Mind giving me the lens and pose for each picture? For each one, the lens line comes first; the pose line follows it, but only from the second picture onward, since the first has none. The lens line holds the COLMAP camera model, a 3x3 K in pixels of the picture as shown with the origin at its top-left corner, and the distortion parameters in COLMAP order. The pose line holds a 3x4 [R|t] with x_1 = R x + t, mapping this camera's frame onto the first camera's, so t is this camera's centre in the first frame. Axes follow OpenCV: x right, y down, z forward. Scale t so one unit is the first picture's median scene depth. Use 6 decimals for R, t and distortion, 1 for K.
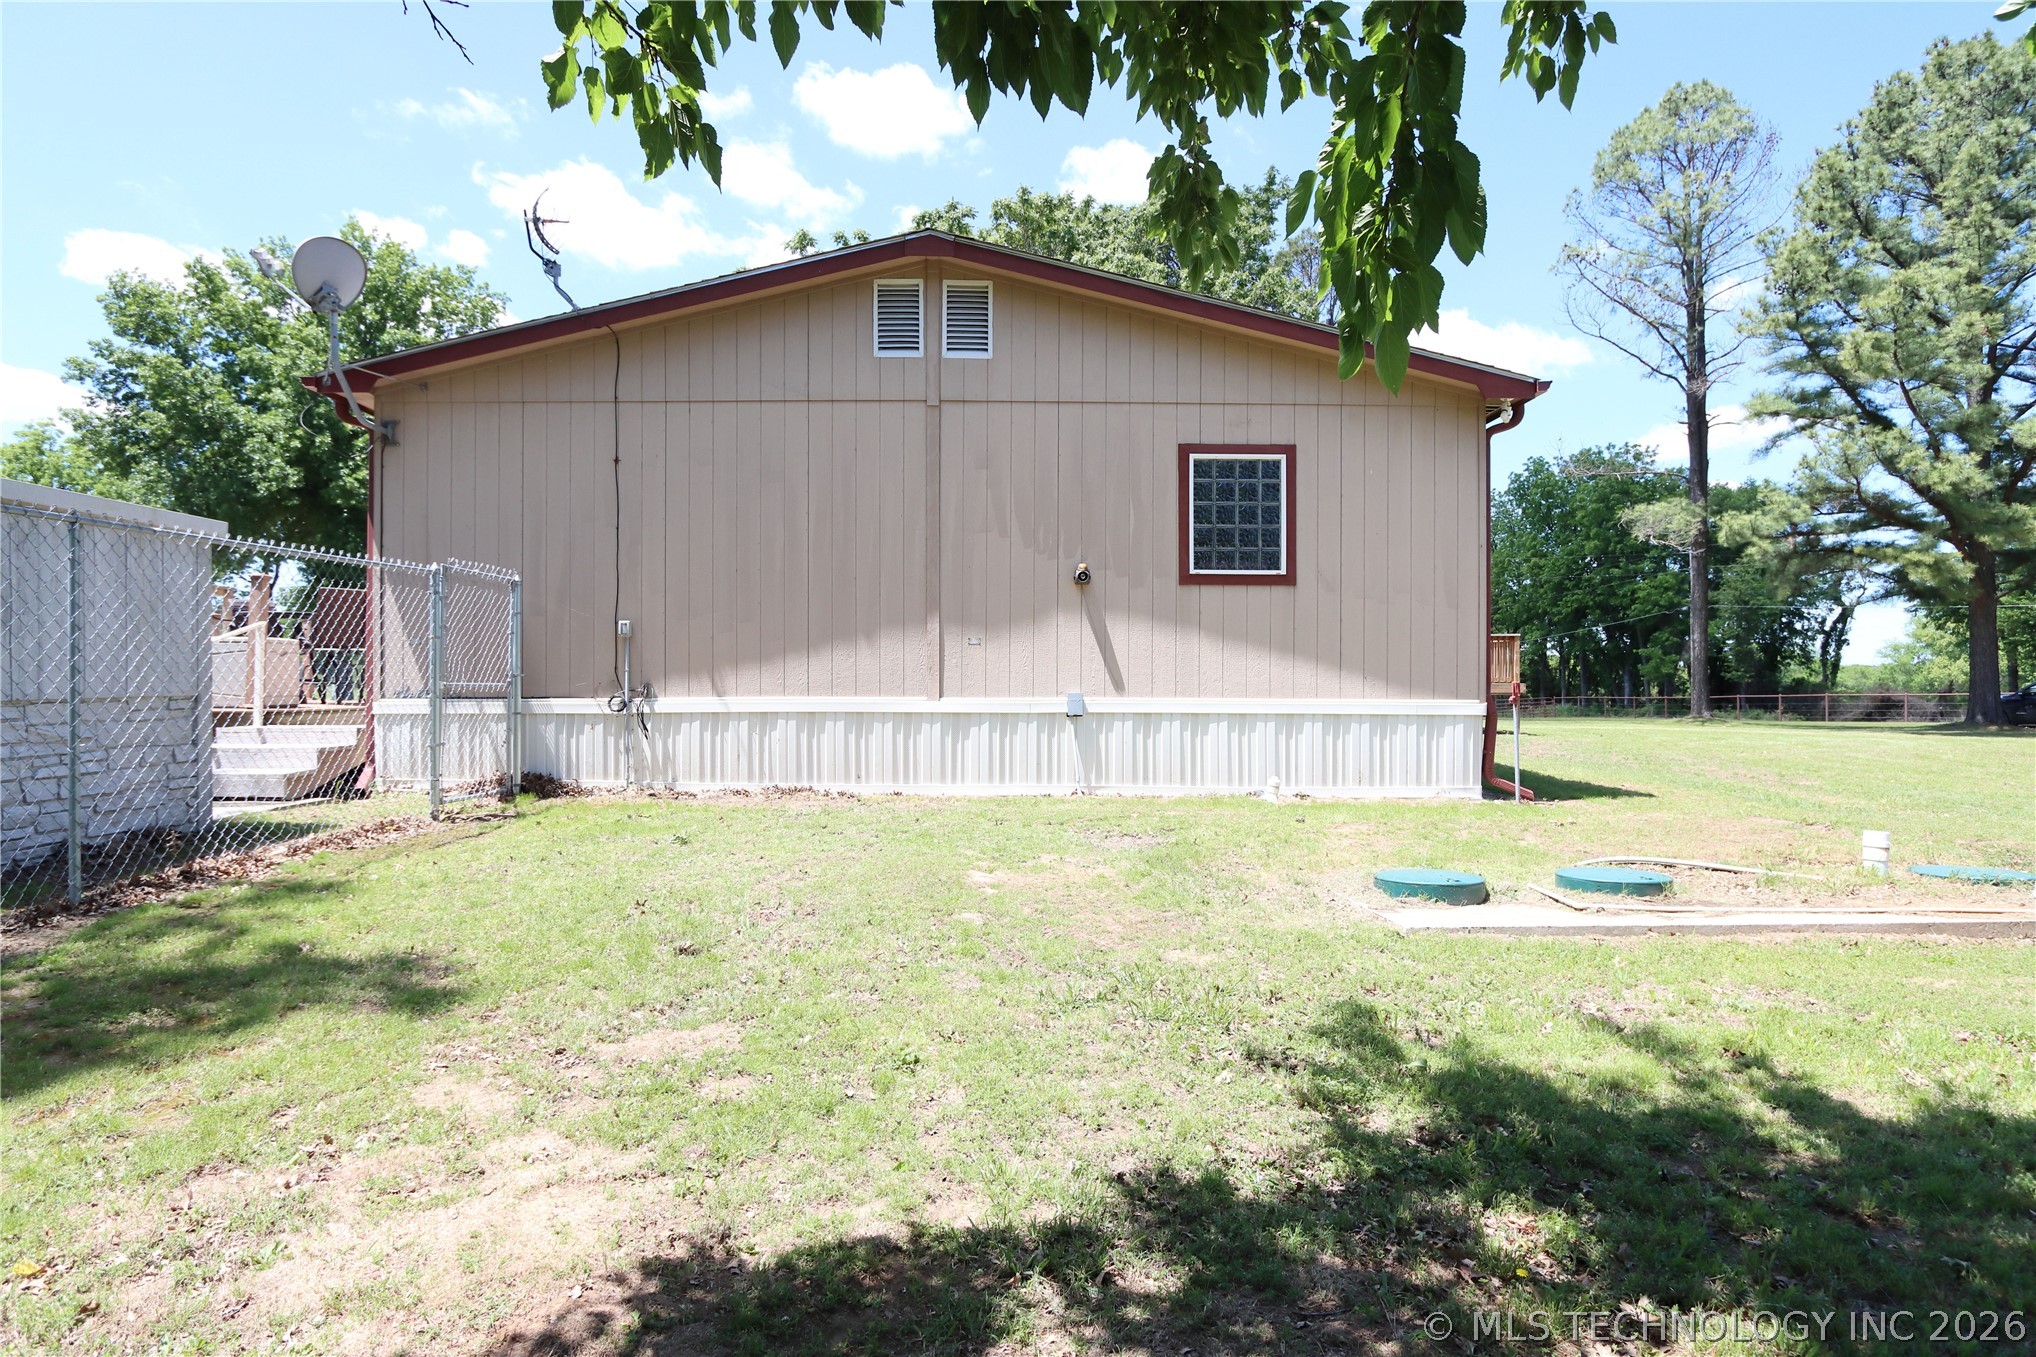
lens RADIAL K [[1206.2, 0, 1017.9], [0, 1206.2, 685.2], [0, 0, 1]] dist [-0.003313, -0.000313]
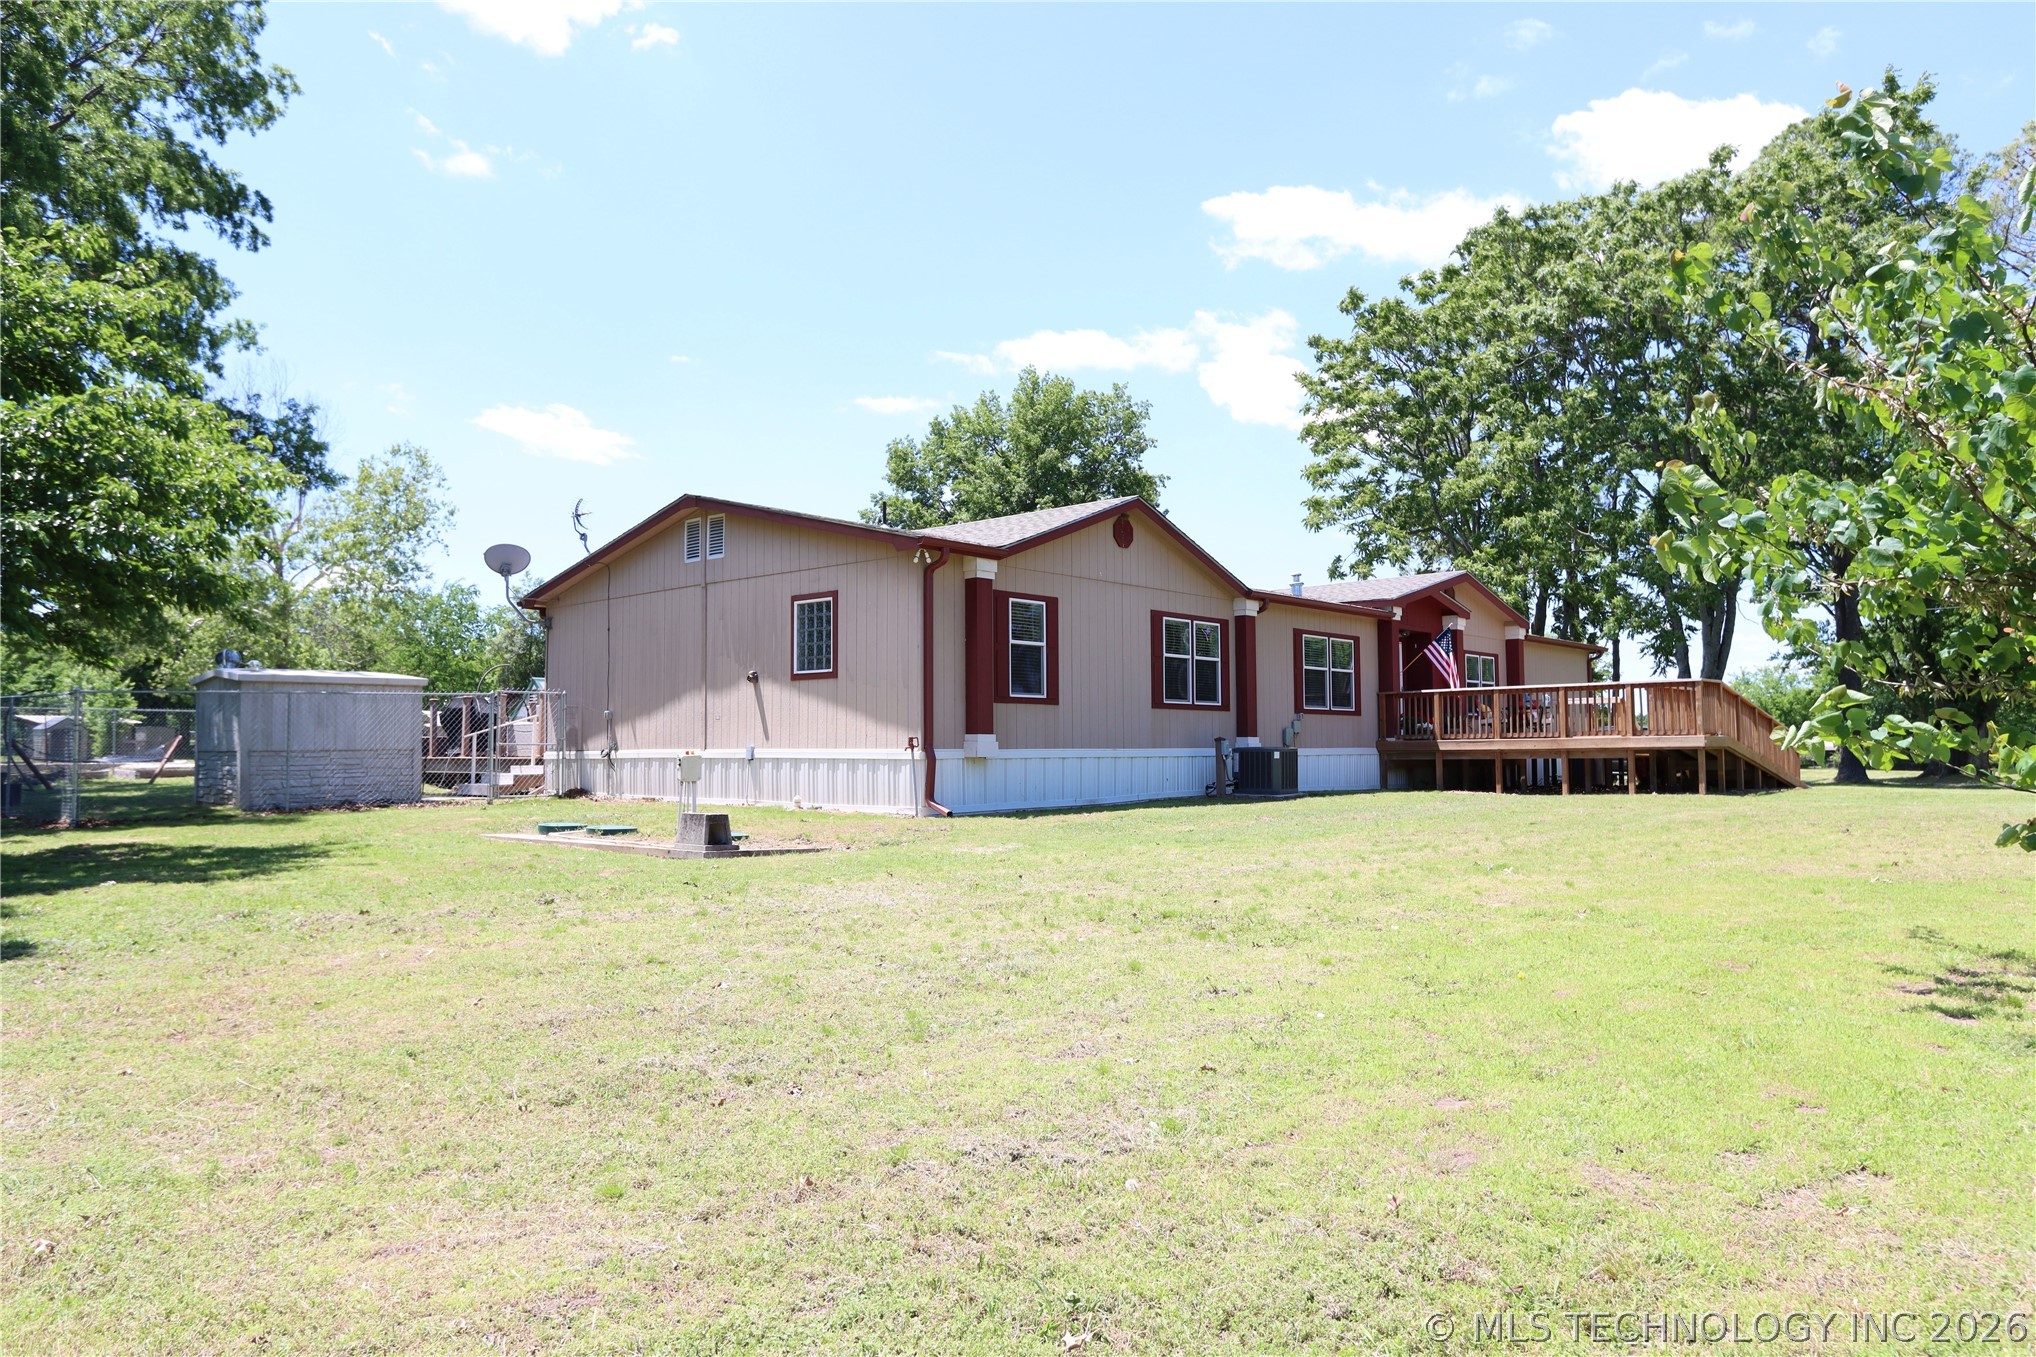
lens RADIAL K [[1415.9, 0, 1017.5], [0, 1415.9, 677.8], [0, 0, 1]] dist [-0.013351, -0.001683]
pose [[0.716806, -0.041501, -0.696037, 1.715052], [0.013357, 0.998861, -0.045801, 0.006316], [0.697145, 0.023534, 0.716544, -0.177723]]
